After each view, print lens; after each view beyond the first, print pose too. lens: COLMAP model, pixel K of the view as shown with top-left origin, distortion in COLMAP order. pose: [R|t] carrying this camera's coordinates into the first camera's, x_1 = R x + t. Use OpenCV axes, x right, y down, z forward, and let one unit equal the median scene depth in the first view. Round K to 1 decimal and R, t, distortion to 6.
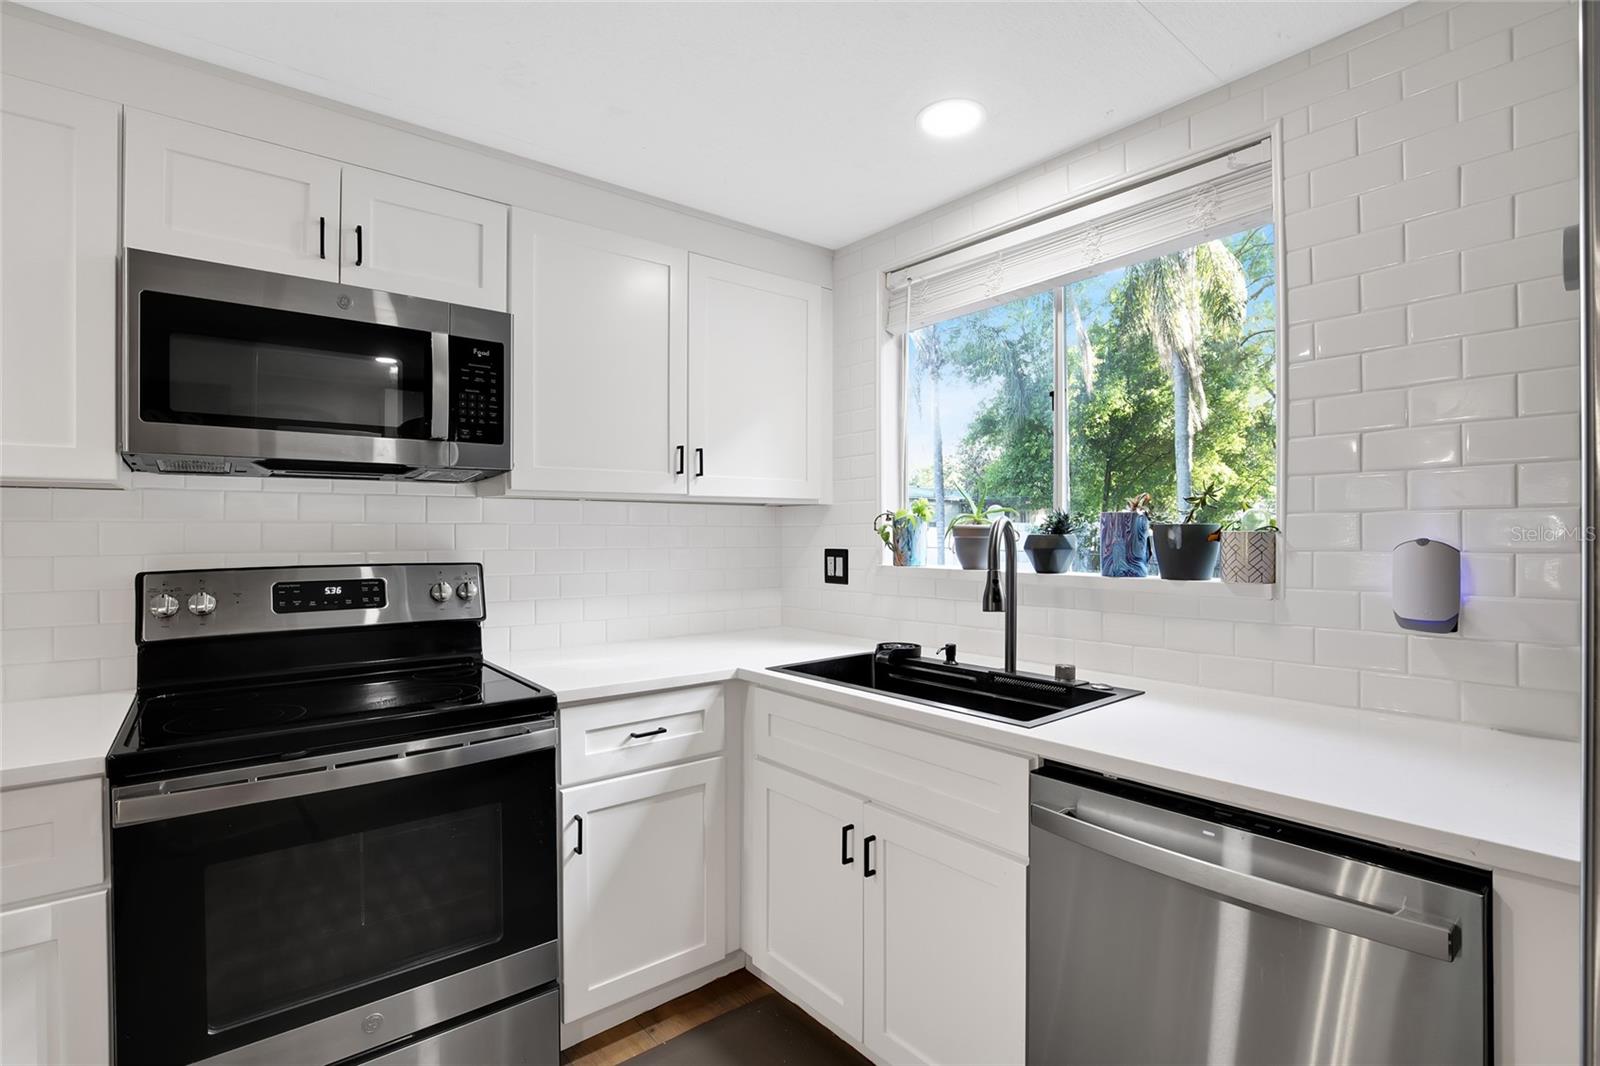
lens RADIAL K [[733.5, 0, 797.2], [0, 733.5, 534.2], [0, 0, 1]] dist [-0.037522, 0.009106]
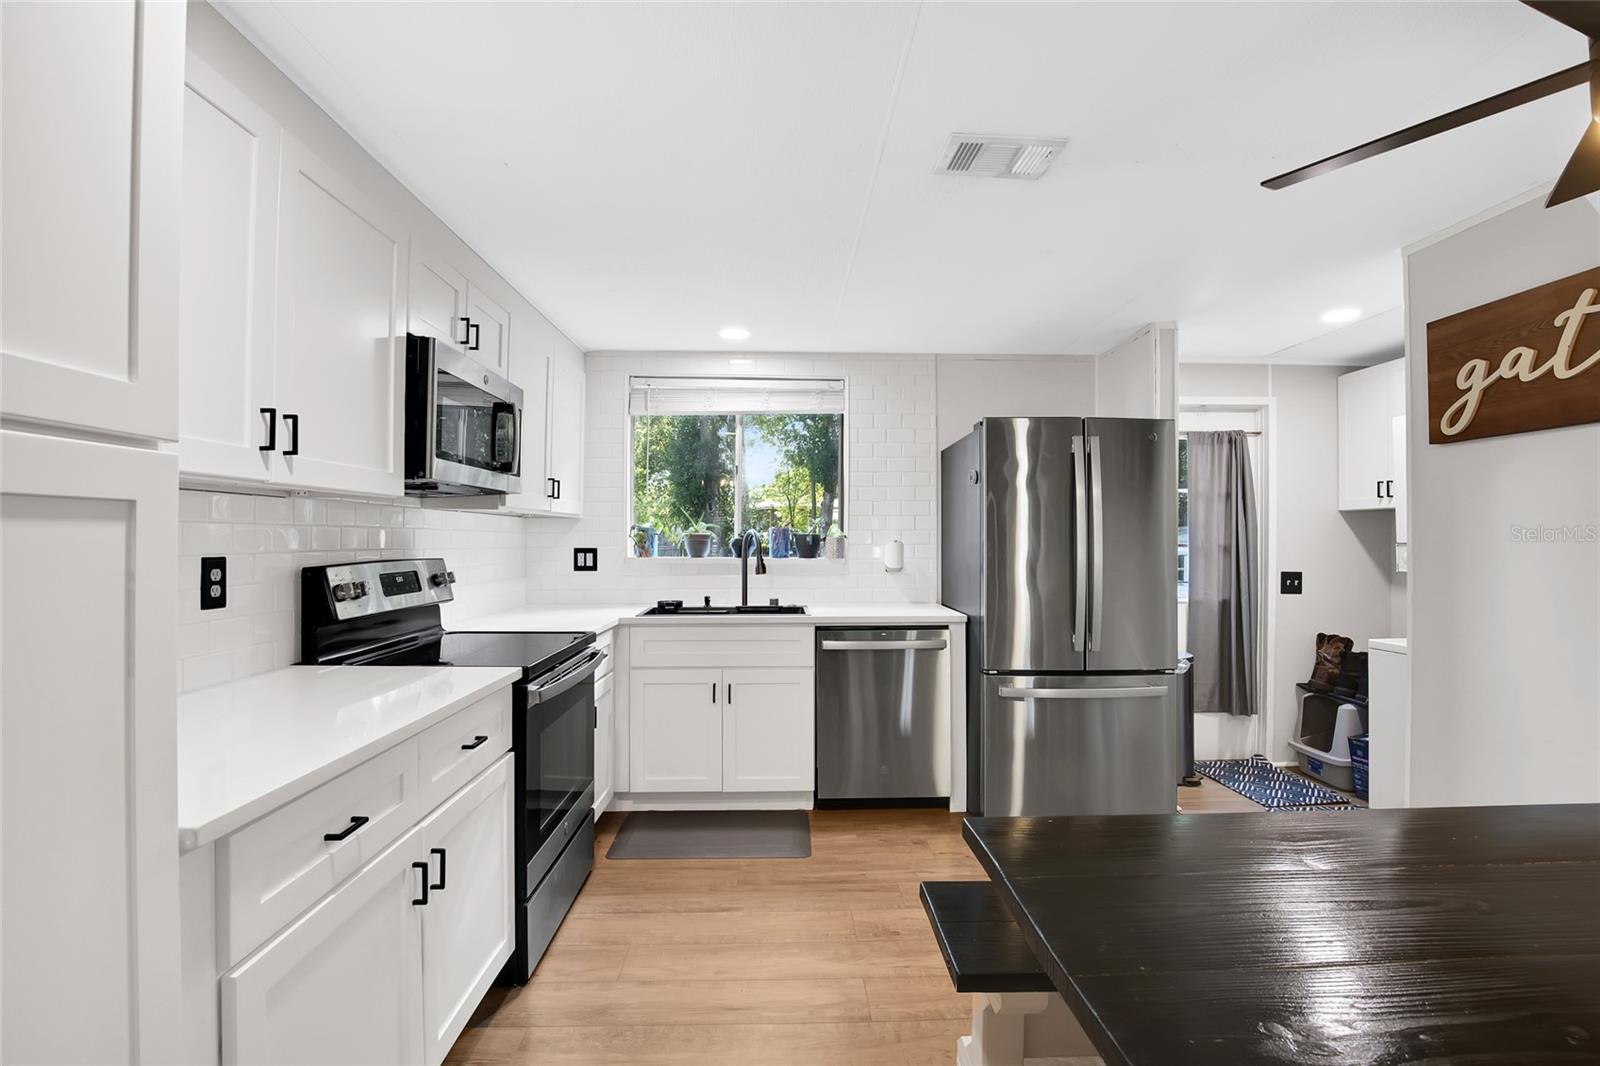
lens RADIAL K [[733.5, 0, 797.2], [0, 733.5, 534.2], [0, 0, 1]] dist [-0.037522, 0.009106]
pose [[0.607519, 0.008824, 0.794256, -1.176111], [-0.002566, 0.999955, -0.009147, 0.006225], [-0.794301, 0.003519, 0.607515, -0.342881]]
